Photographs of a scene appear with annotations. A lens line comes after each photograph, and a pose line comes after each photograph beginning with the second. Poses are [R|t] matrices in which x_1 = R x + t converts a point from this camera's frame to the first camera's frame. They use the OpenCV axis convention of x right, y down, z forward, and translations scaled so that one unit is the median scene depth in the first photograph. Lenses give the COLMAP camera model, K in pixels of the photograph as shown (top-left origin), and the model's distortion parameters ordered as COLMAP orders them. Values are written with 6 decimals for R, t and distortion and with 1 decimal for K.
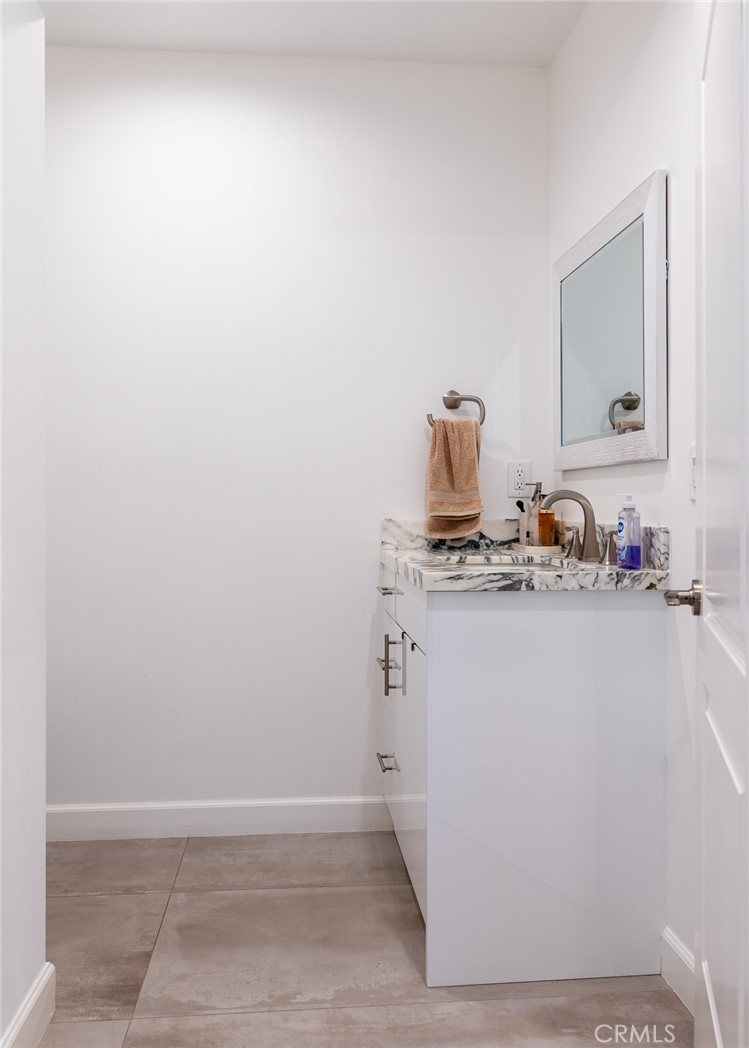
lens RADIAL K [[897.9, 0, 374.5], [0, 897.9, 524.0], [0, 0, 1]] dist [-0.005620, 0.003892]
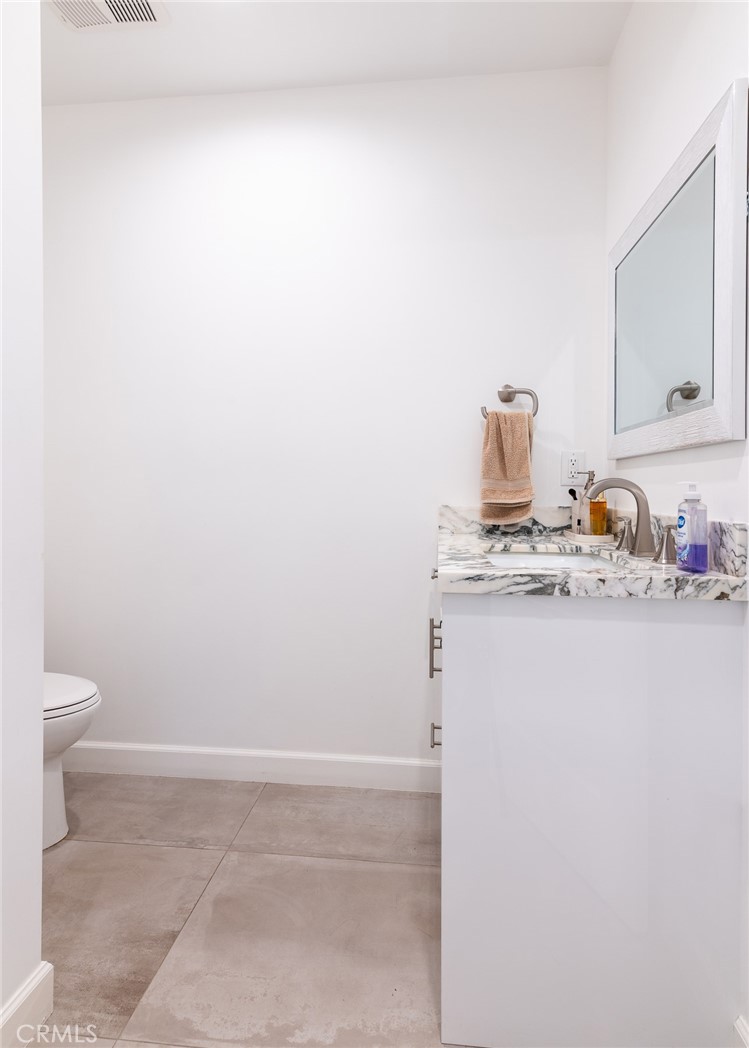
lens RADIAL K [[593.0, 0, 374.0], [0, 593.0, 501.2], [0, 0, 1]] dist [0.012833, -0.002552]
pose [[0.980165, 0.008115, -0.198015, 0.084177], [-0.008506, 0.999963, -0.001127, -0.010460], [0.197999, 0.002789, 0.980198, 0.326445]]
